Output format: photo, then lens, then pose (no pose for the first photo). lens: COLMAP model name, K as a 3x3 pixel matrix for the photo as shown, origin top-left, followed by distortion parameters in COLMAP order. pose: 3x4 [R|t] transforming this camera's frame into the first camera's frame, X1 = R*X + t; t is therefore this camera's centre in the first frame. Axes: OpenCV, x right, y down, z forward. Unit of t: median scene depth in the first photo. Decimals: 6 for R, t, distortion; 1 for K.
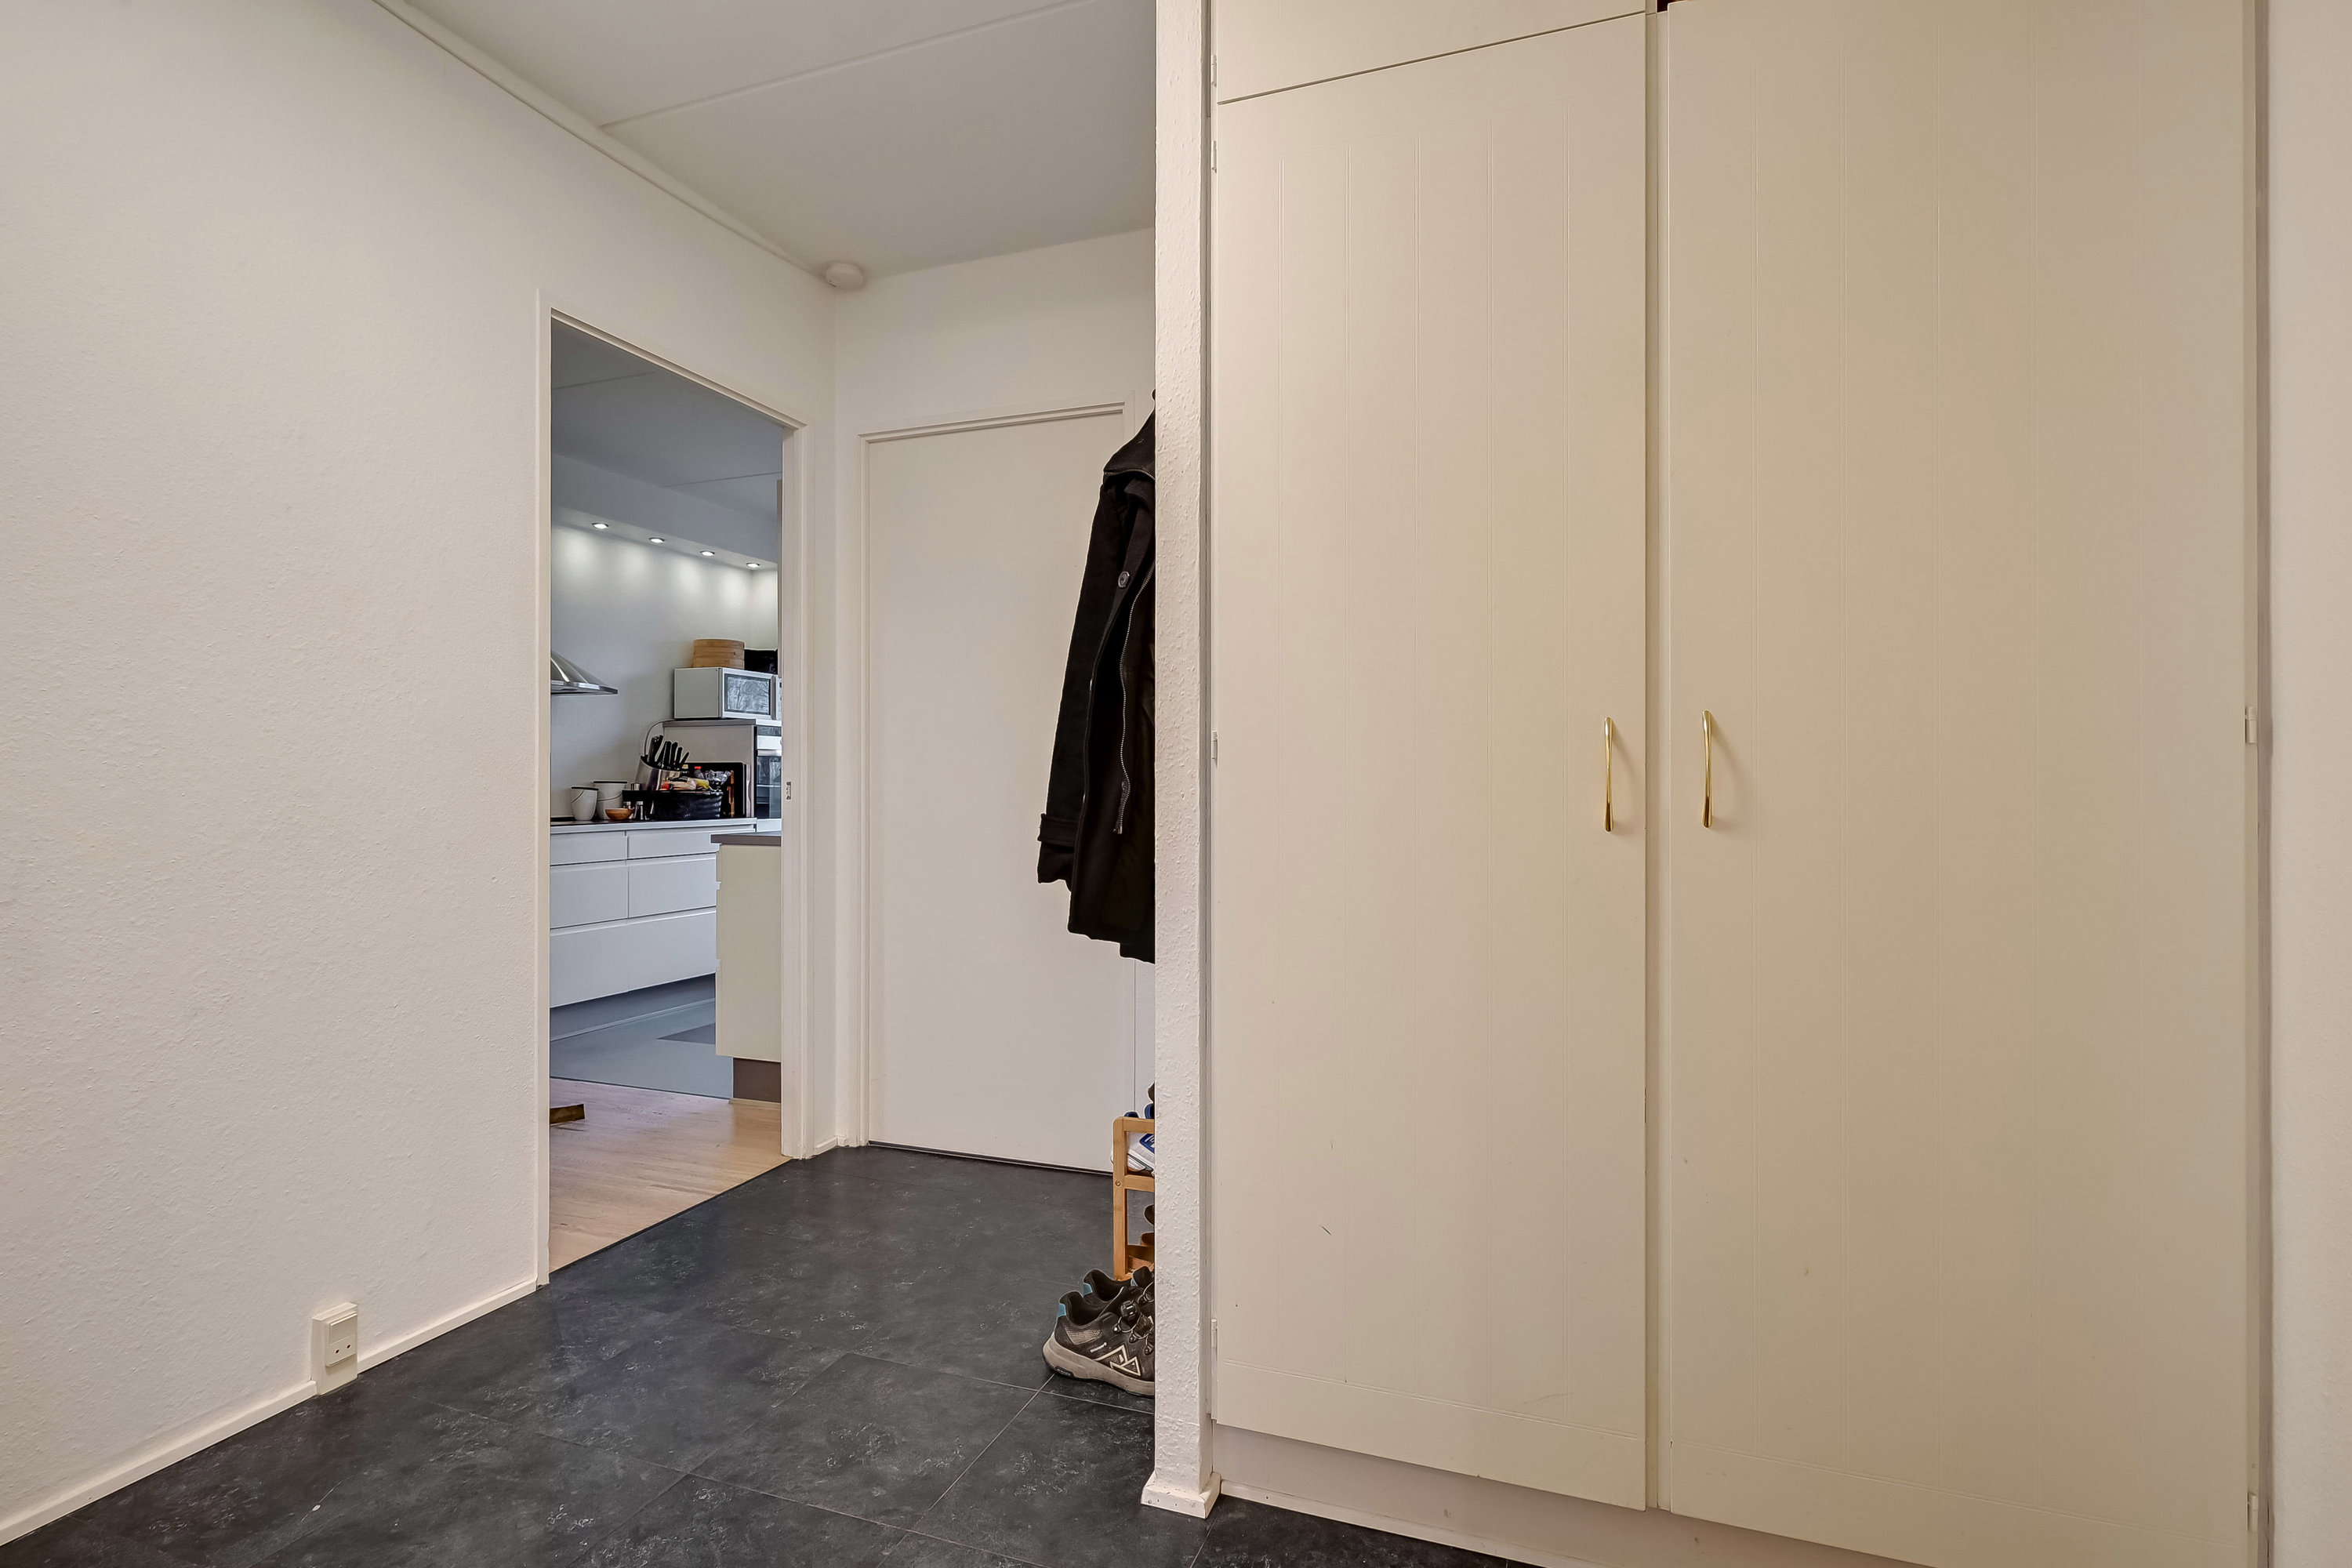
lens RADIAL K [[1121.8, 0, 1162.4], [0, 1121.8, 783.1], [0, 0, 1]] dist [-0.000860, -0.000223]
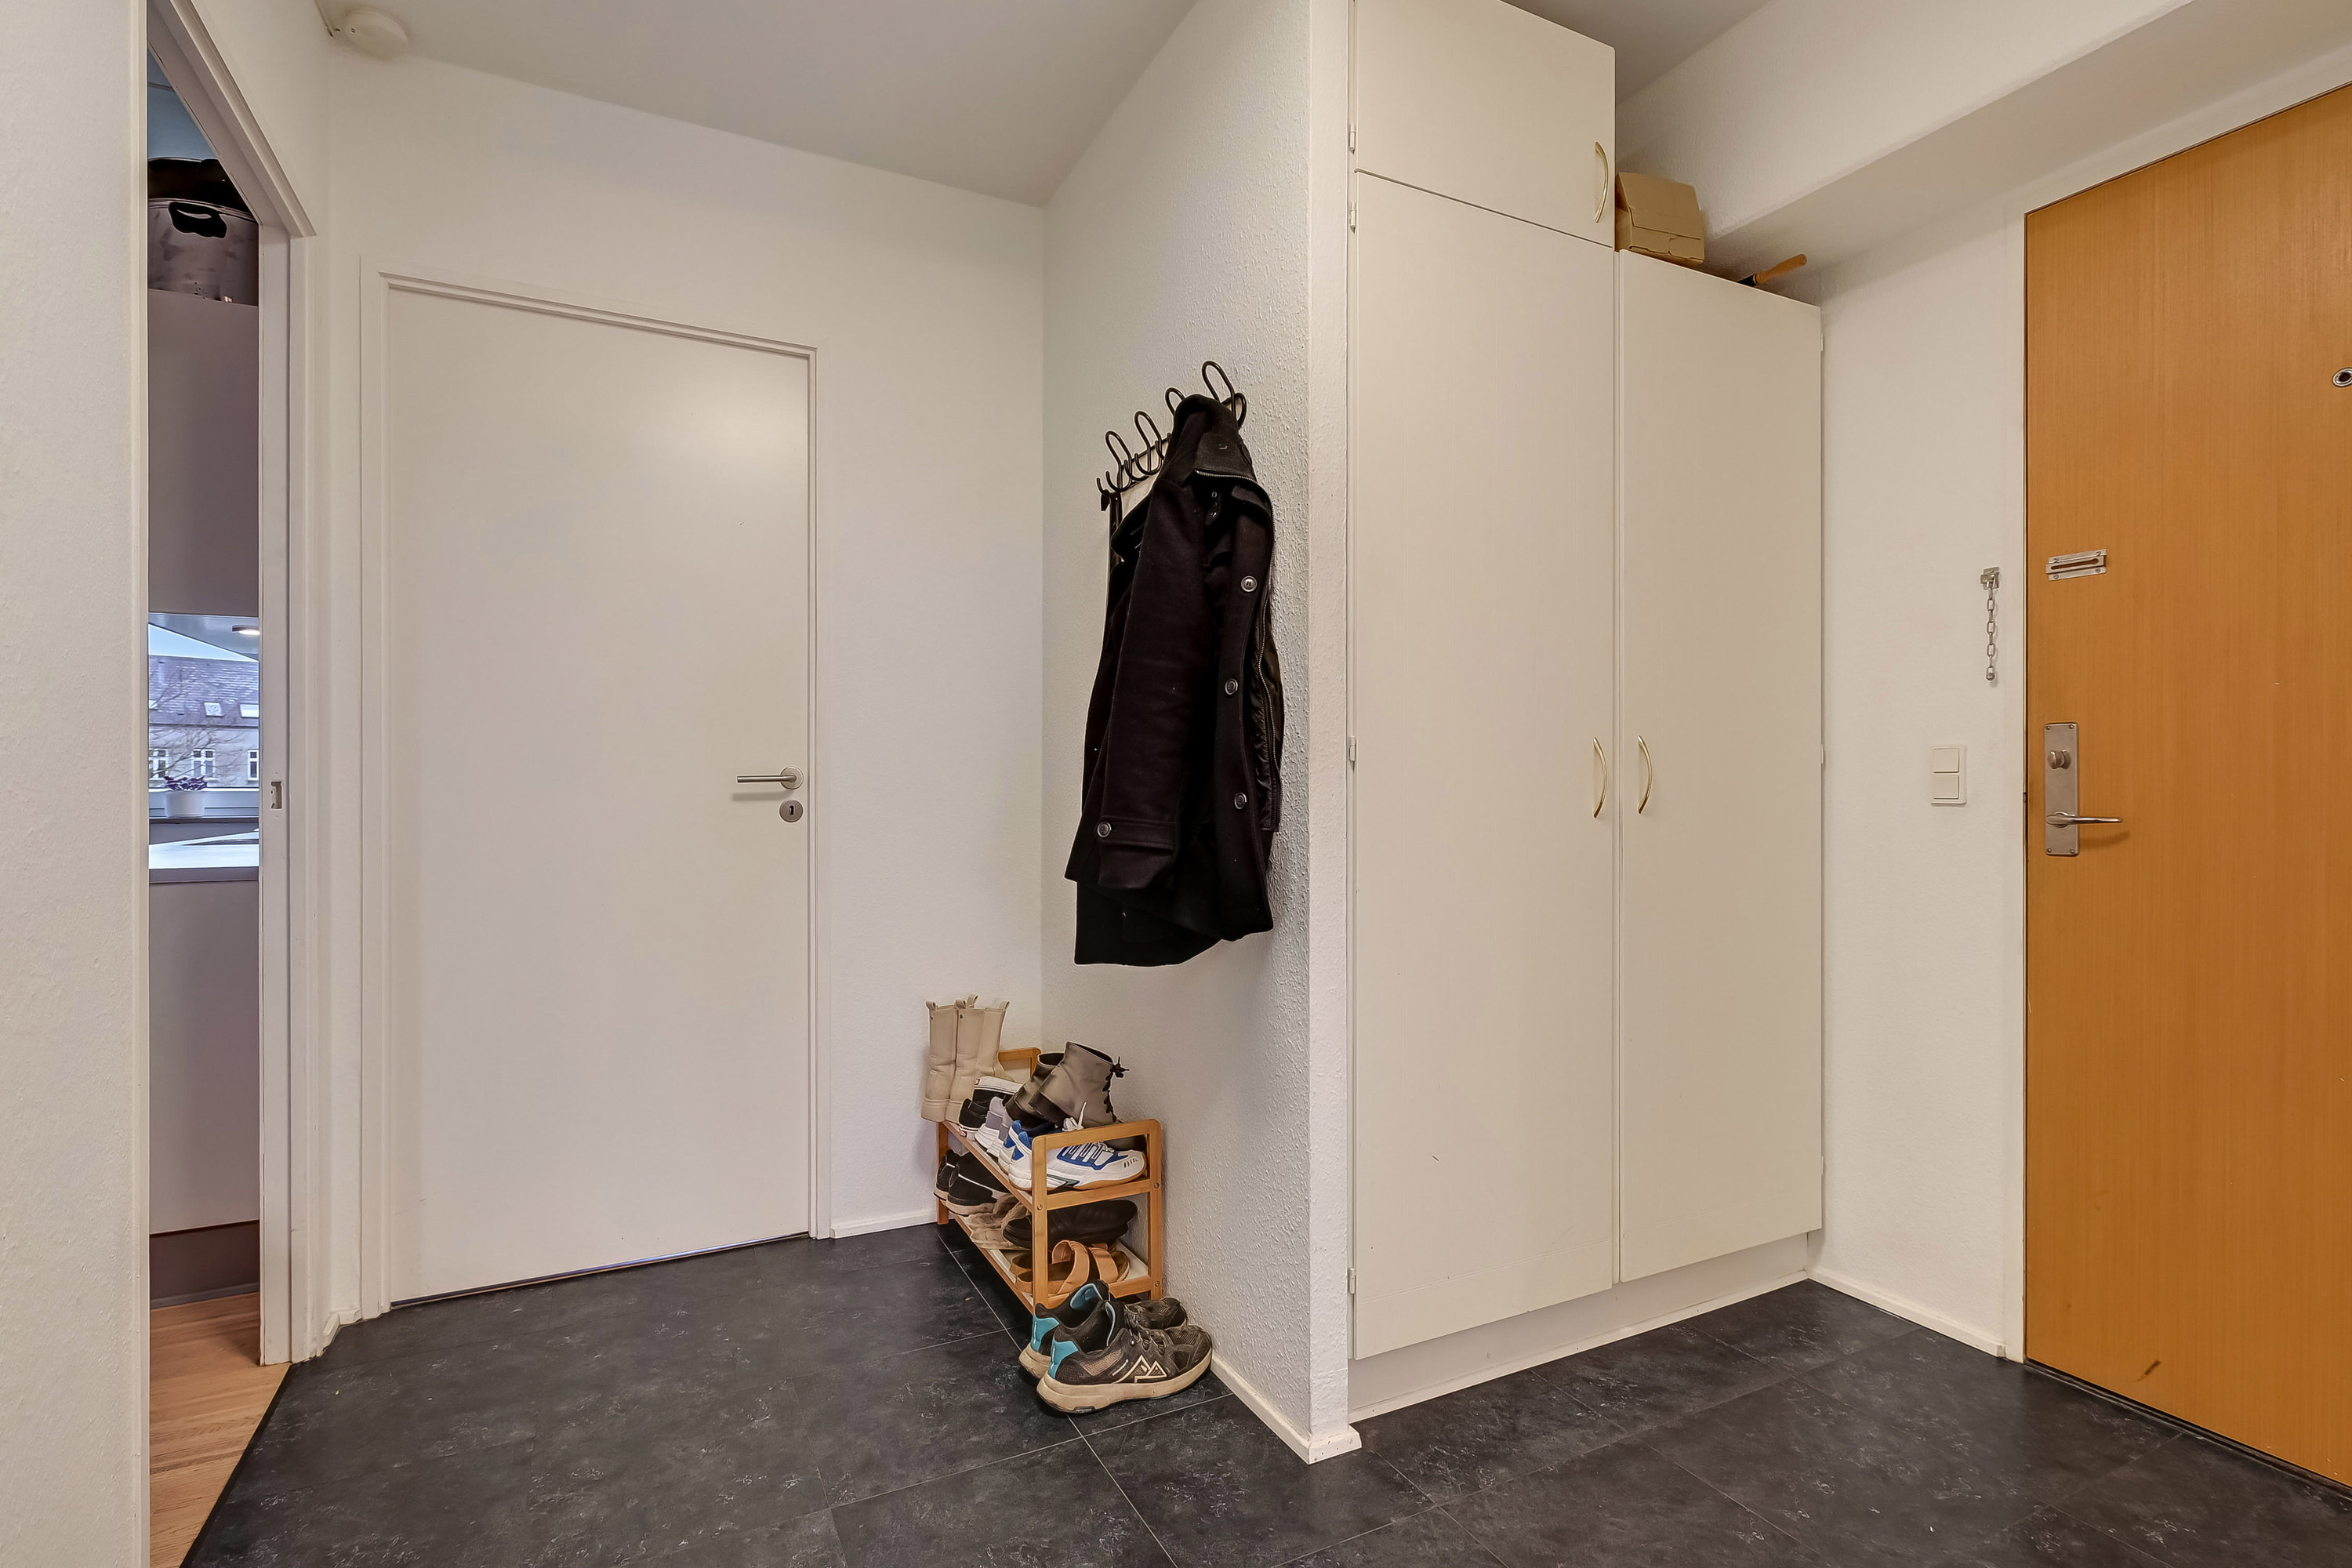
lens RADIAL K [[1121.8, 0, 1162.4], [0, 1121.8, 783.1], [0, 0, 1]] dist [-0.000860, -0.000223]
pose [[0.688777, -0.000892, 0.724972, -0.652796], [-0.000221, 0.999999, 0.001441, -0.001435], [-0.724973, -0.001152, 0.688776, 0.276025]]
